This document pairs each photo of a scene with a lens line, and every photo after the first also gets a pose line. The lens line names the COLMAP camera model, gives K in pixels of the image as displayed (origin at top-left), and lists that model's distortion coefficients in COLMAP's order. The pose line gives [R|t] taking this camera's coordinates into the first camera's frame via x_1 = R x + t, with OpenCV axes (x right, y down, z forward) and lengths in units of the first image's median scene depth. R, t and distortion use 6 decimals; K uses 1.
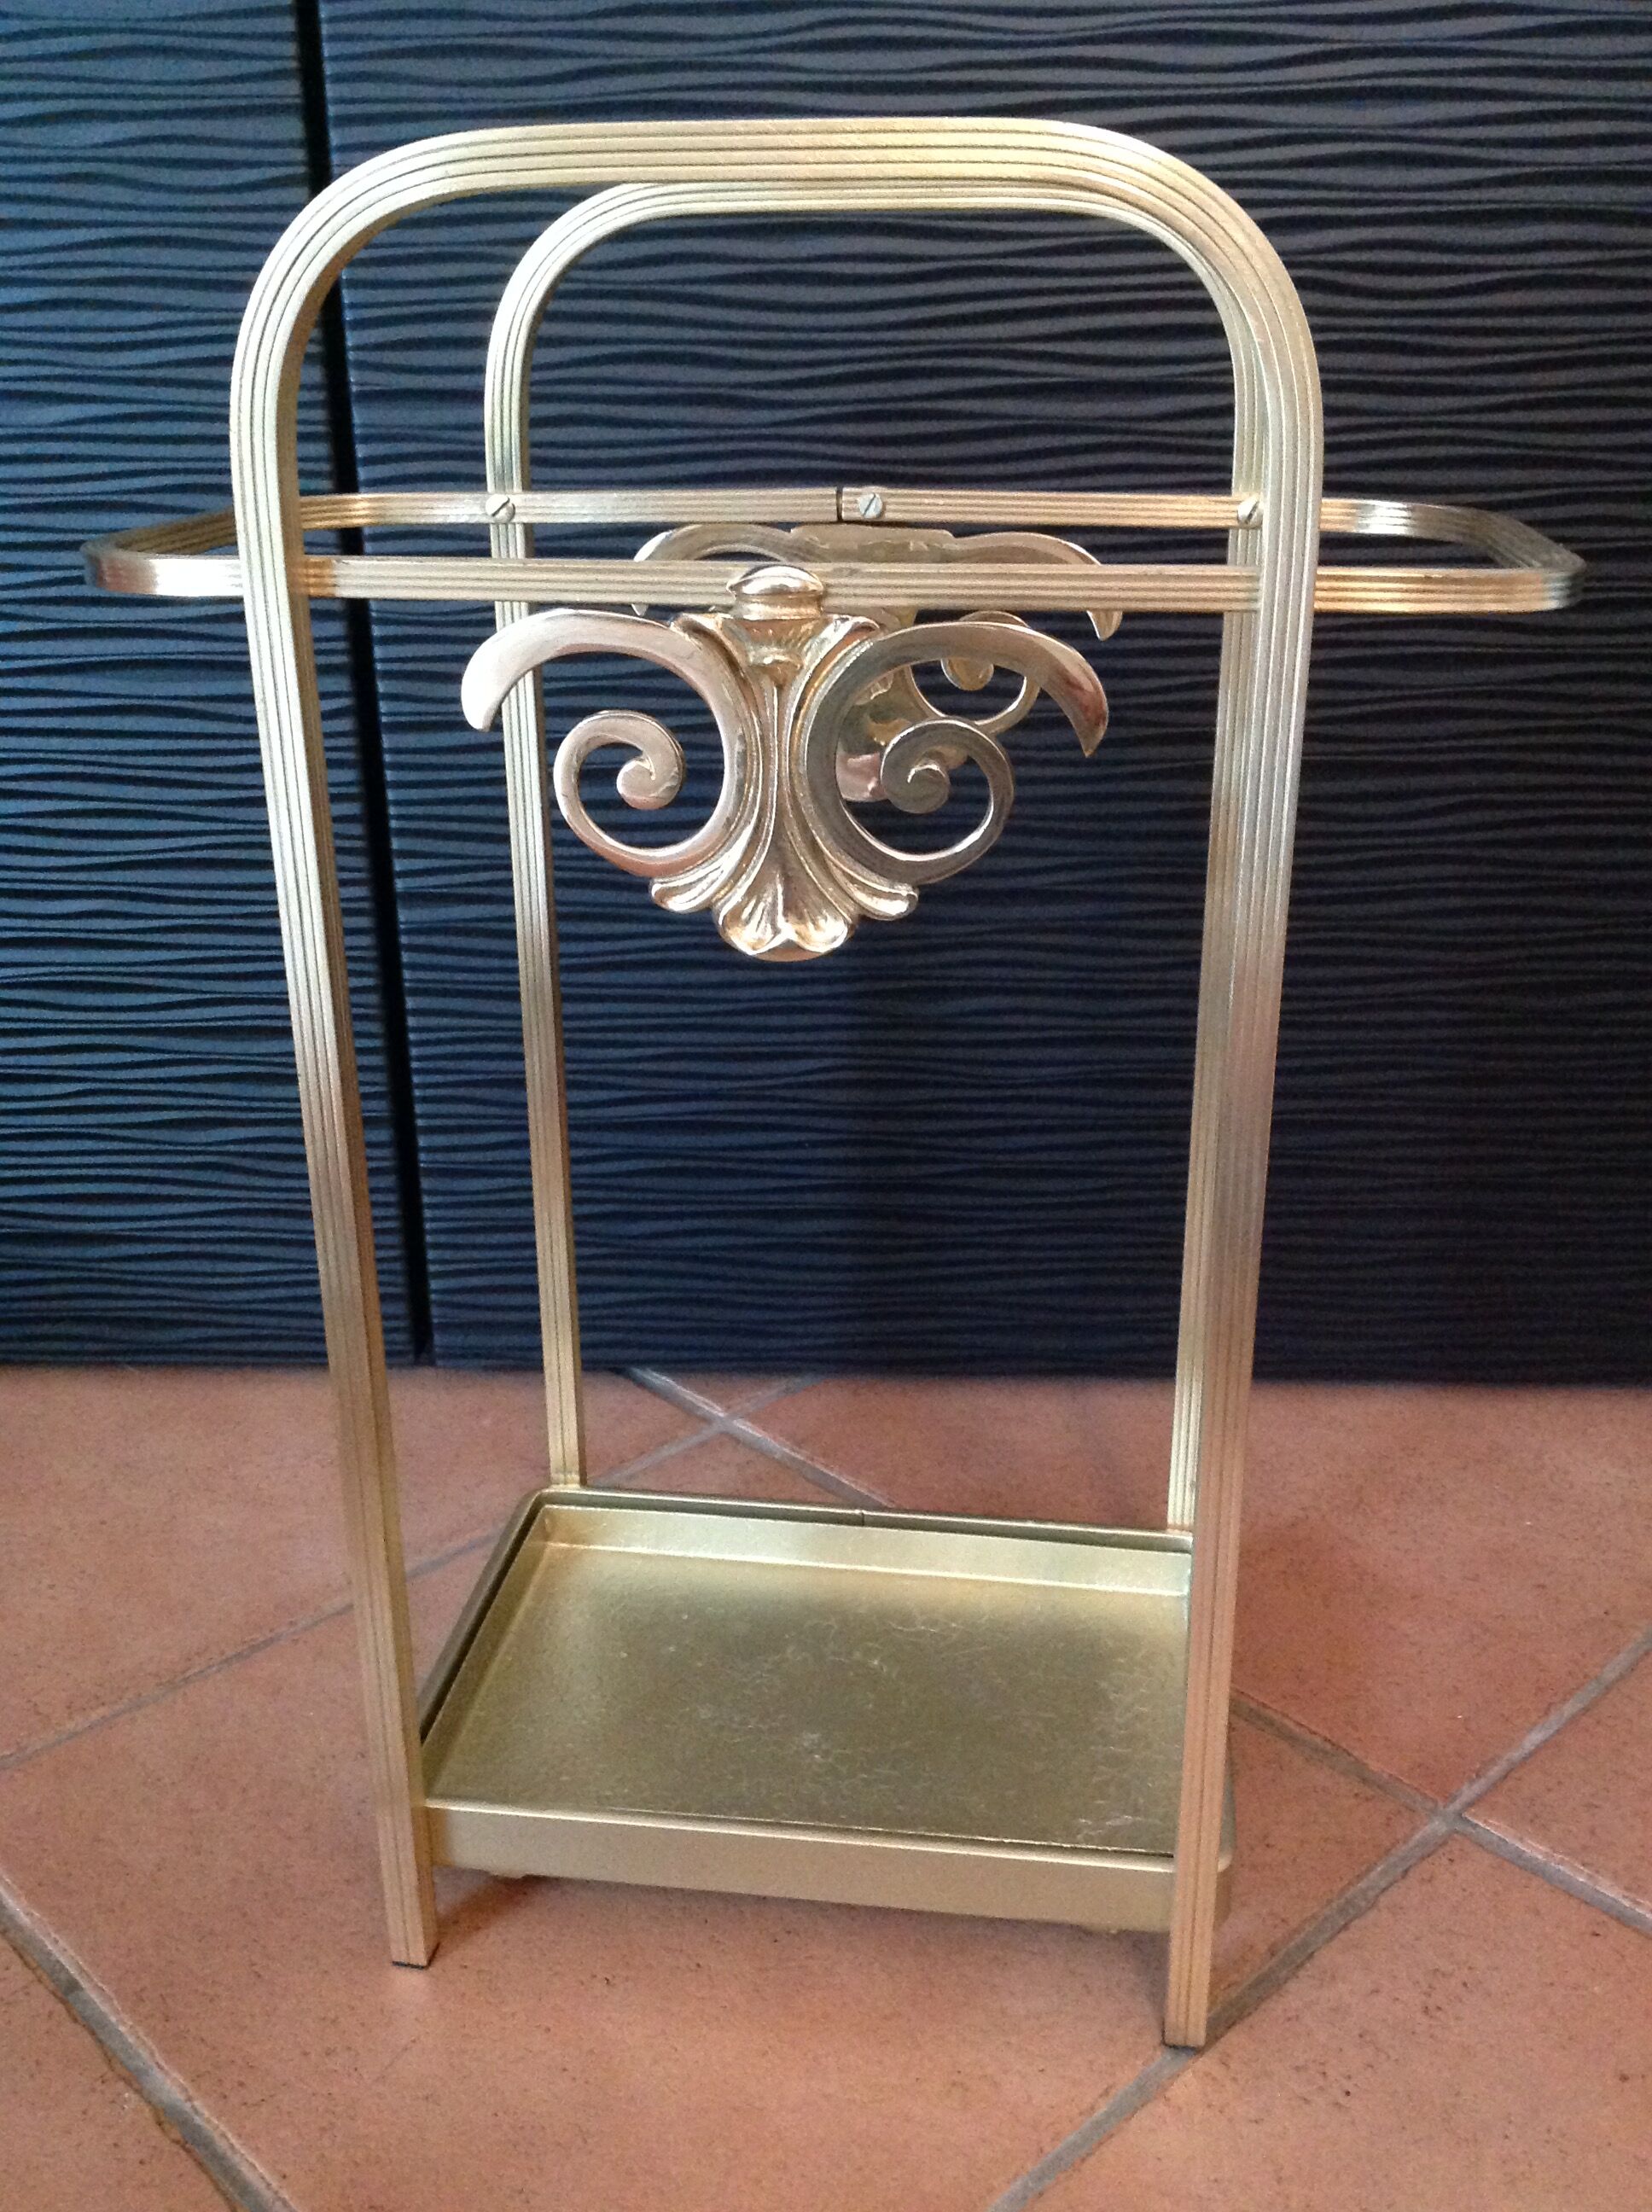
lens RADIAL K [[2106.2, 0, 826.0], [0, 2106.2, 1106.0], [0, 0, 1]] dist [0.142684, -0.335360]
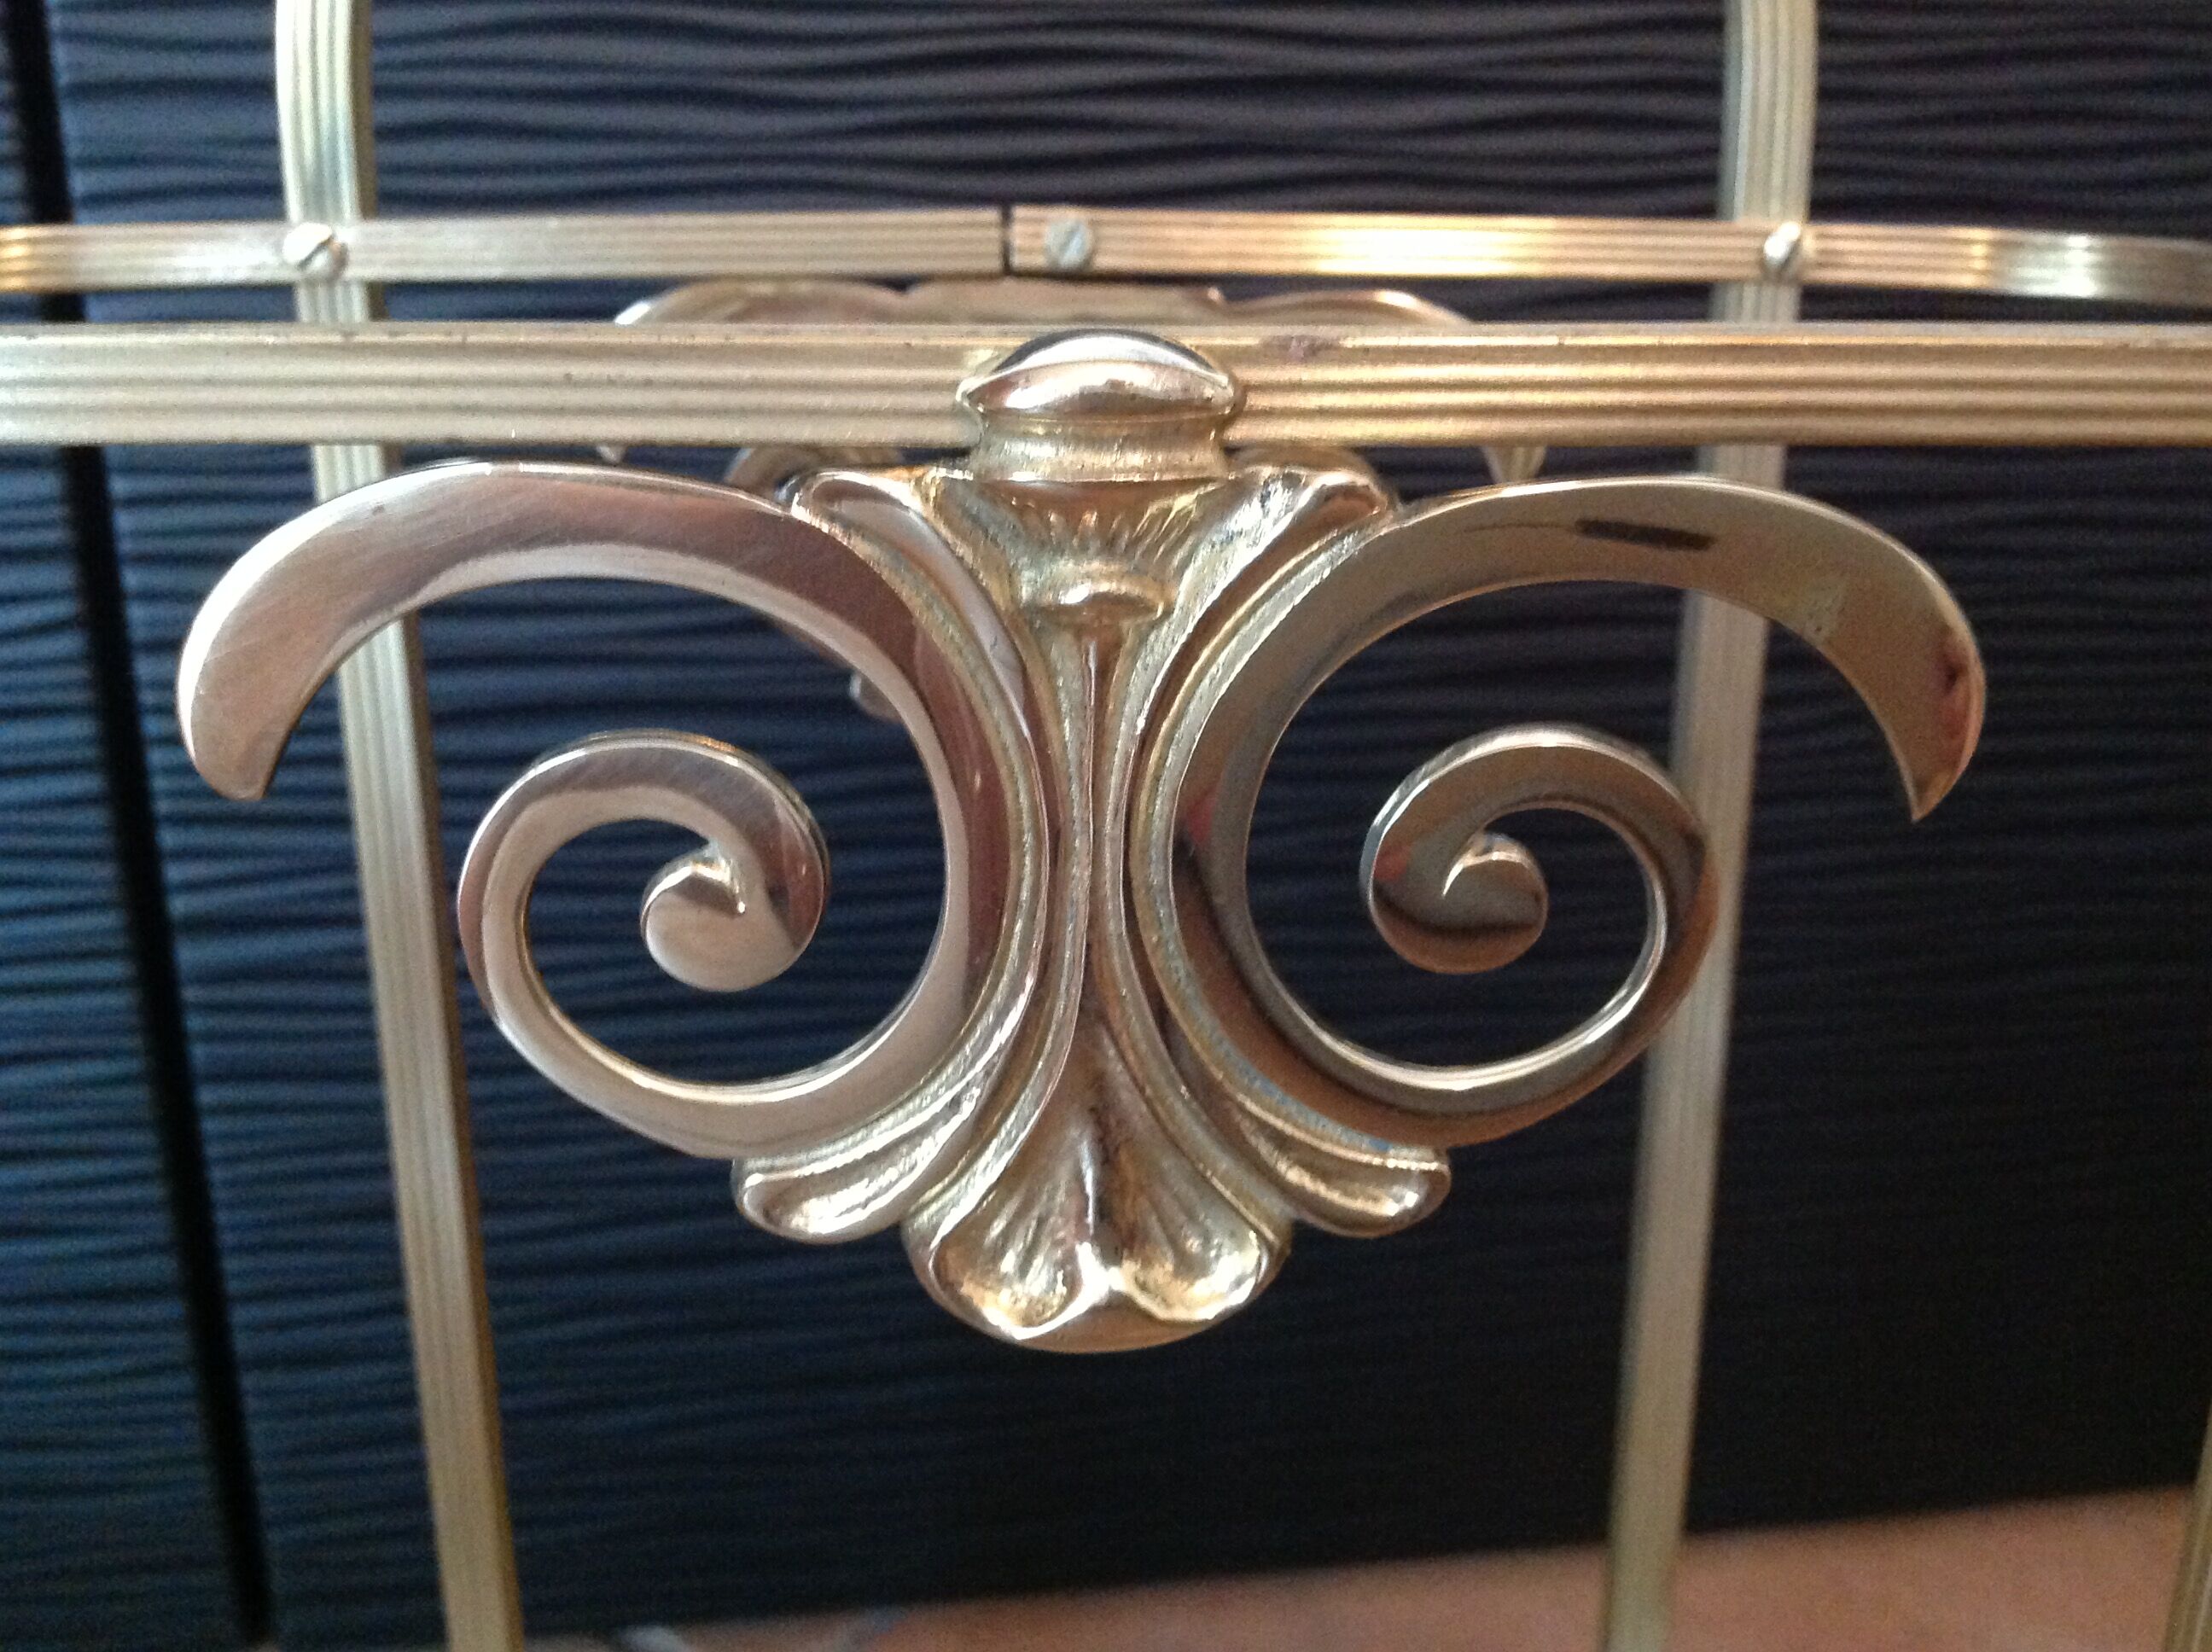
lens RADIAL K [[2106.2, 0, 1106.5], [0, 2106.2, 814.8], [0, 0, 1]] dist [0.142684, -0.335360]
pose [[0.984135, -0.046092, 0.171331, -0.063659], [0.054459, 0.997526, -0.044459, -0.118457], [-0.168858, 0.053084, 0.984210, 0.490161]]
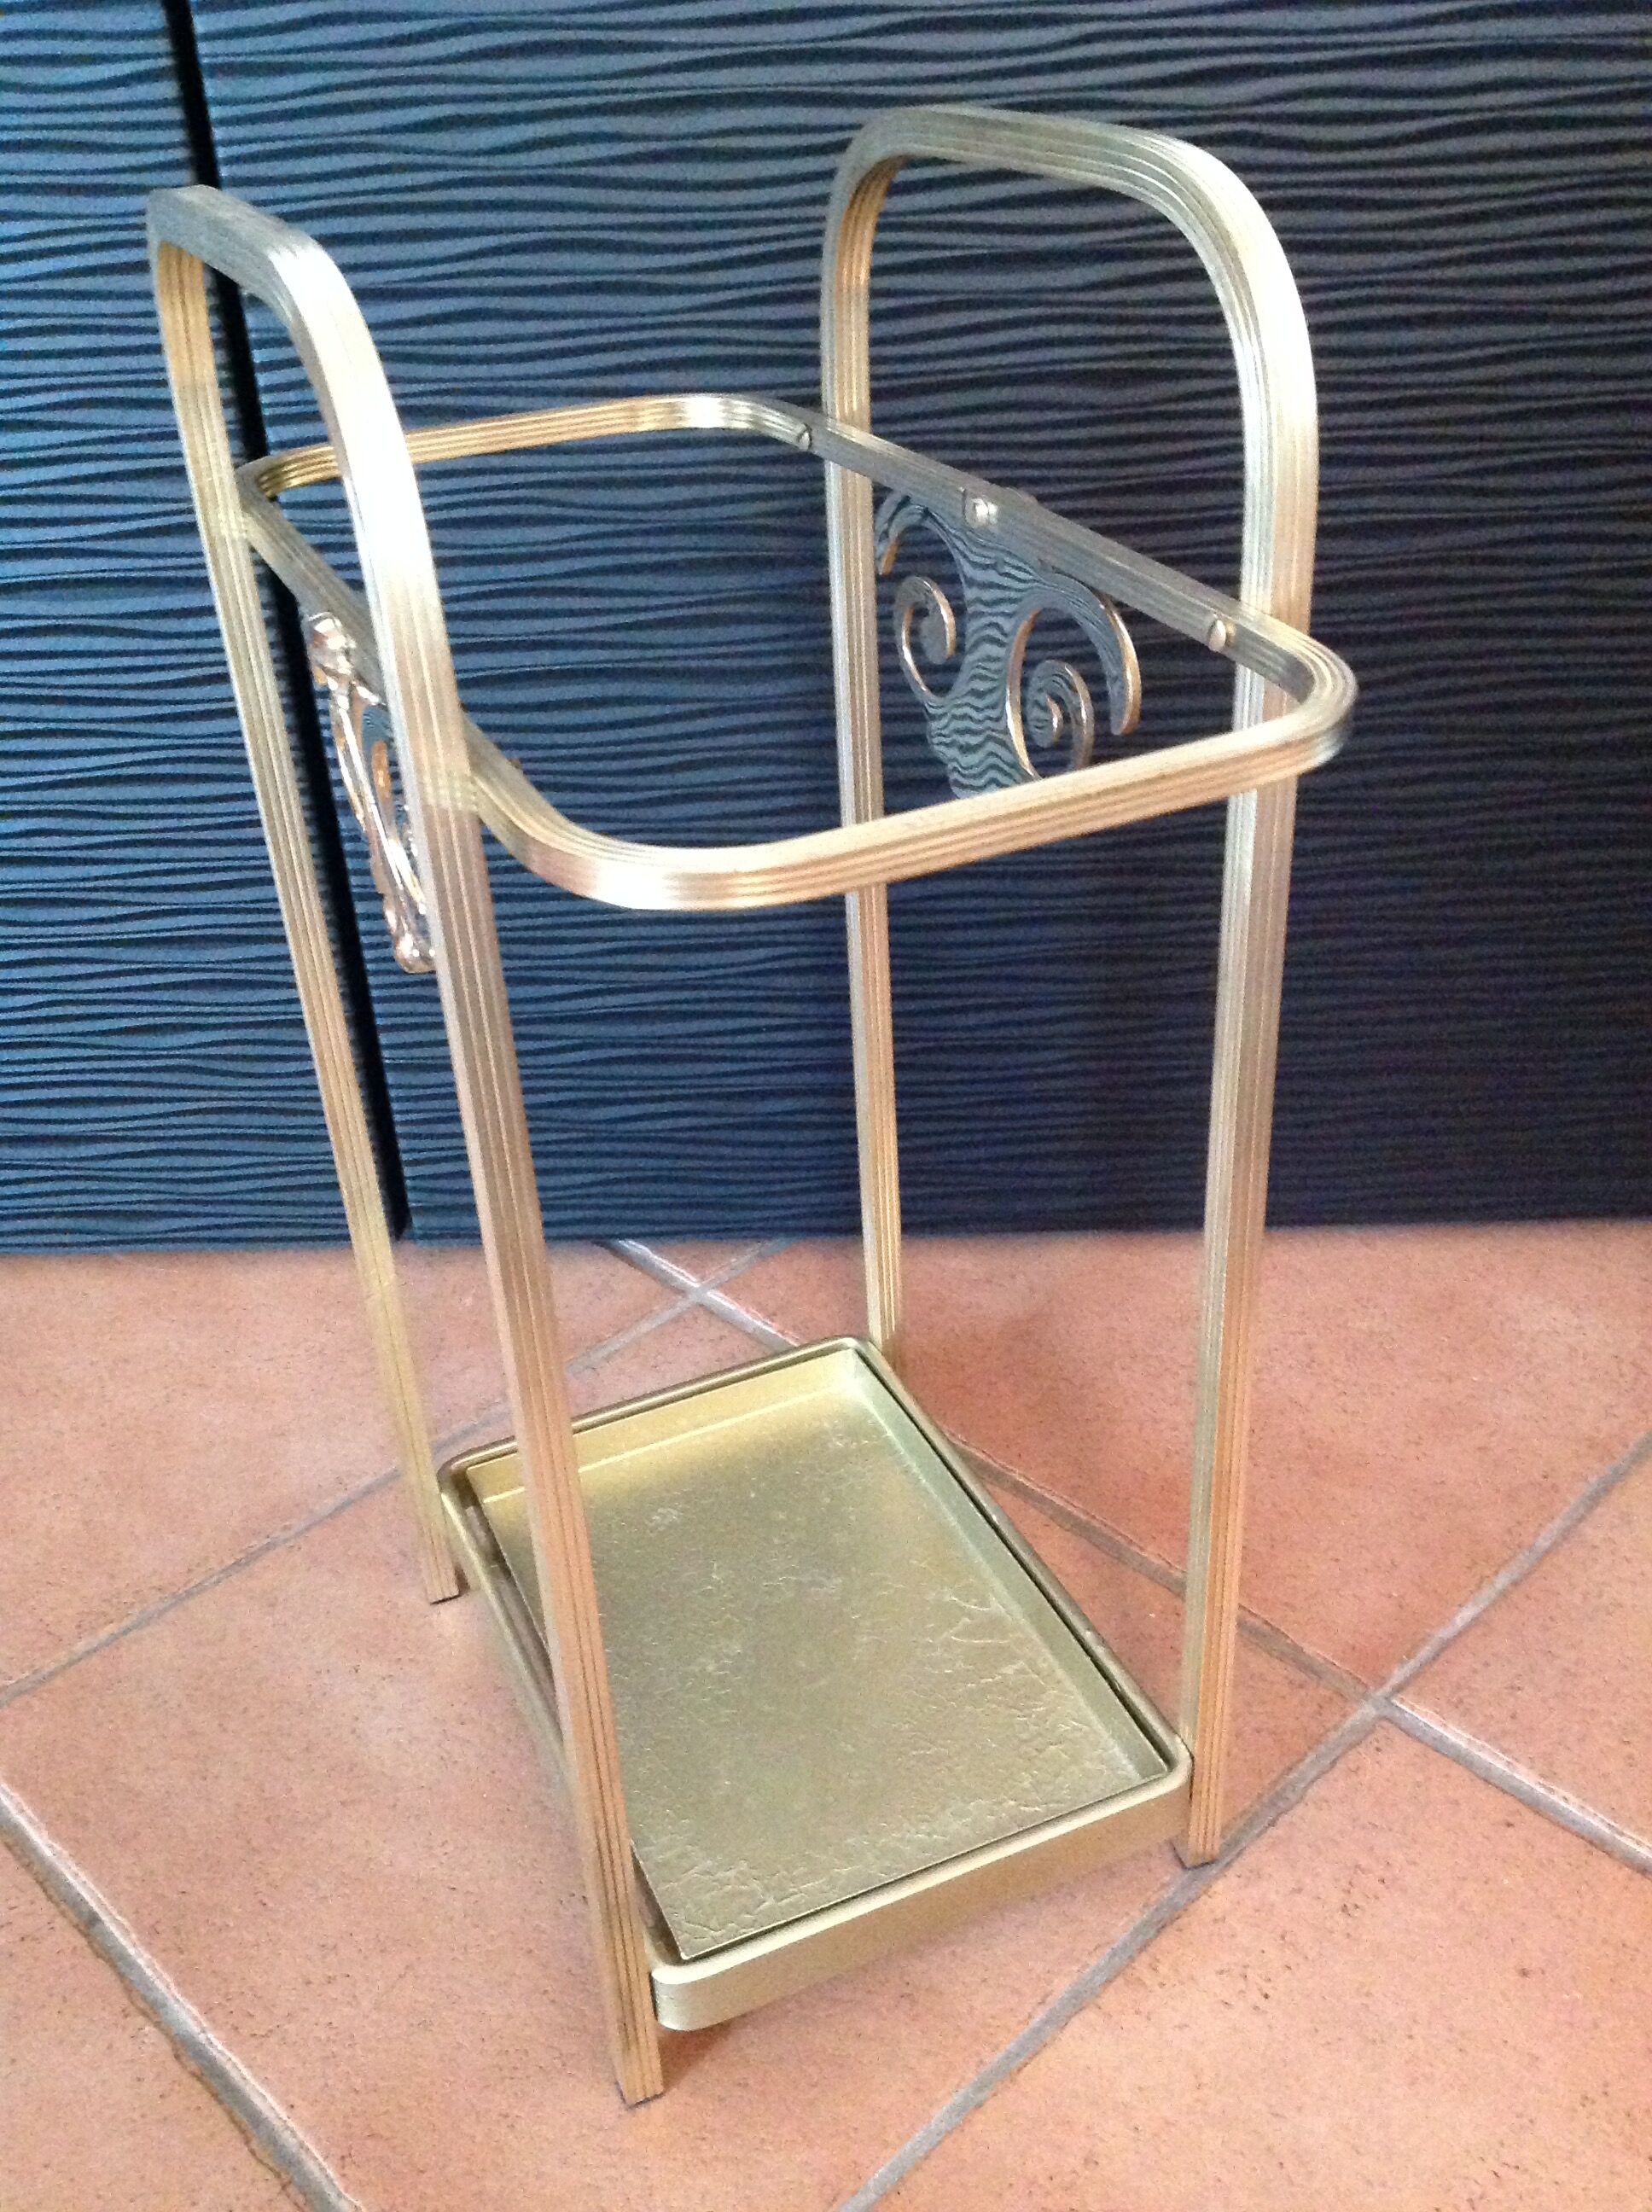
lens RADIAL K [[2106.2, 0, 826.0], [0, 2106.2, 1106.0], [0, 0, 1]] dist [0.142684, -0.335360]
pose [[0.999079, -0.037979, -0.019988, 0.054054], [0.040740, 0.985721, 0.163385, -0.151258], [0.013498, -0.164049, 0.986360, 0.002683]]
